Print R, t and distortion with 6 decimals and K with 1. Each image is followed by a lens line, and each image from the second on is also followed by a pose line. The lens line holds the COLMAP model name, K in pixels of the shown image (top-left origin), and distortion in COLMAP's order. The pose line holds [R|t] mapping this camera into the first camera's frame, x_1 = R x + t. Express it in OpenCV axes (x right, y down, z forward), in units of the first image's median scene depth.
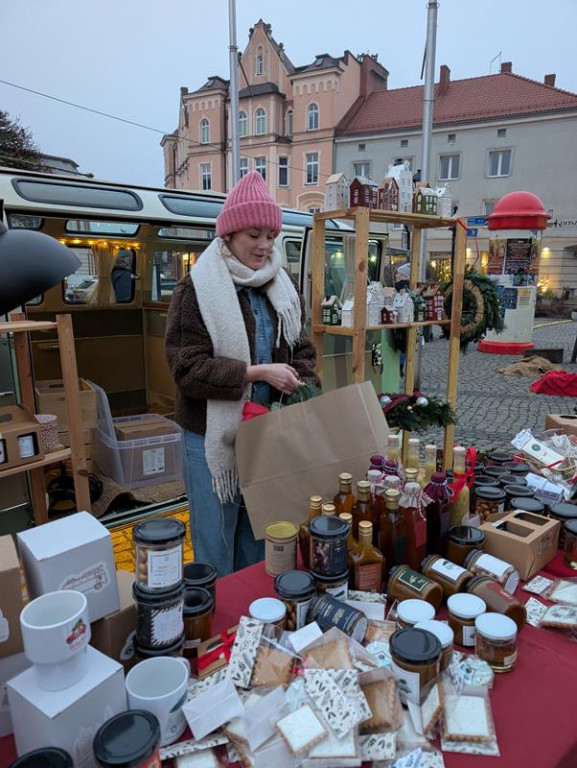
lens RADIAL K [[549.3, 0, 301.9], [0, 549.3, 389.7], [0, 0, 1]] dist [0.012458, -0.001435]
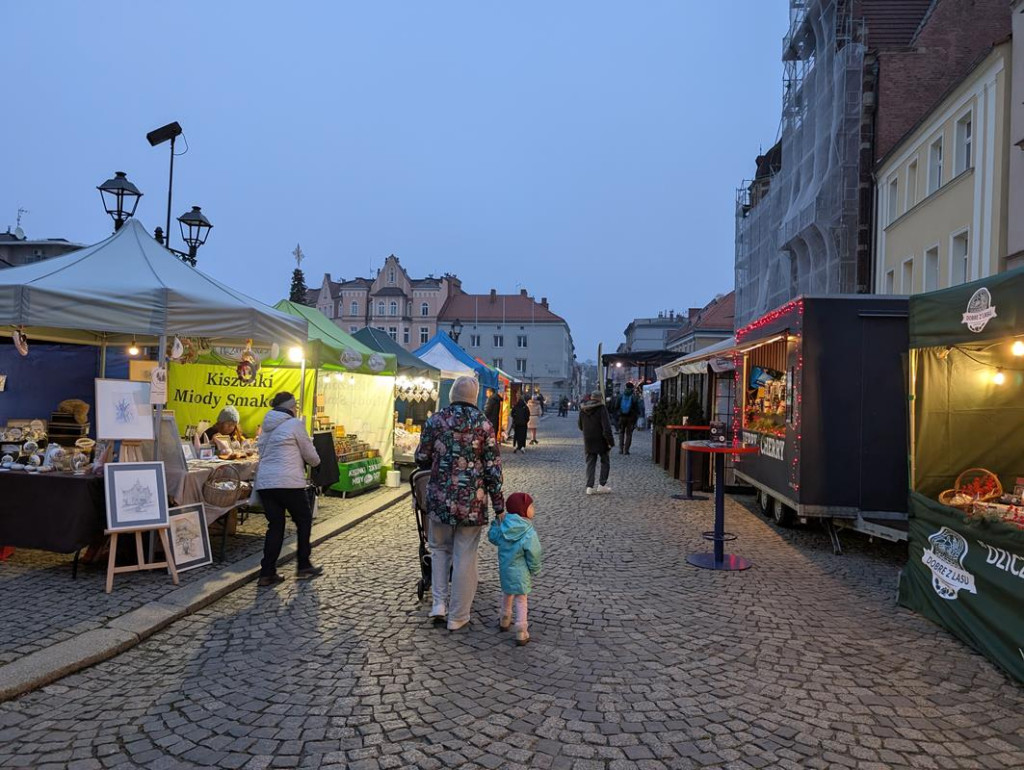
lens RADIAL K [[733.4, 0, 510.5], [0, 733.4, 377.9], [0, 0, 1]] dist [0.034788, -0.025918]
pose [[0.957827, 0.018628, 0.286740, -0.388527], [0.044963, 0.975887, -0.213595, 0.251284], [-0.283804, 0.217480, 0.933894, -1.264140]]
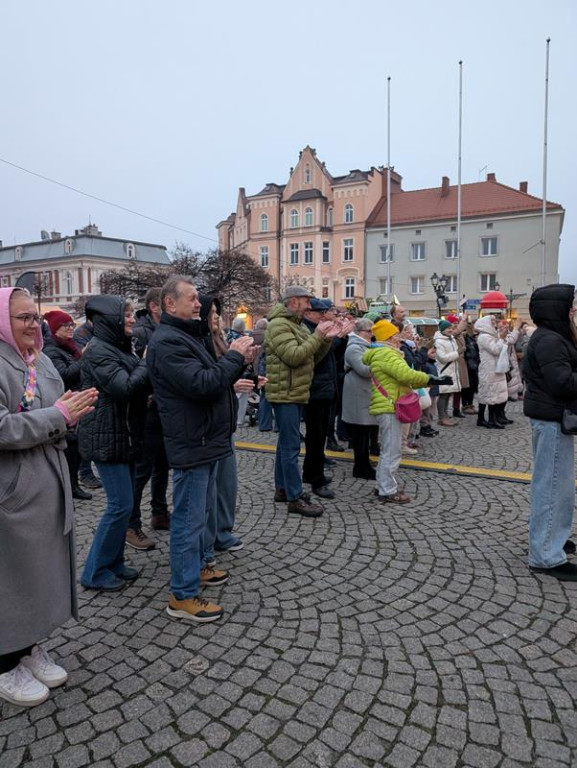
lens RADIAL K [[549.3, 0, 285.7], [0, 549.3, 383.0], [0, 0, 1]] dist [0.012458, -0.001435]
pose [[0.999452, -0.012687, -0.030587, -0.096130], [0.009404, 0.994408, -0.105188, 0.058324], [0.031751, 0.104843, 0.993982, -0.297744]]
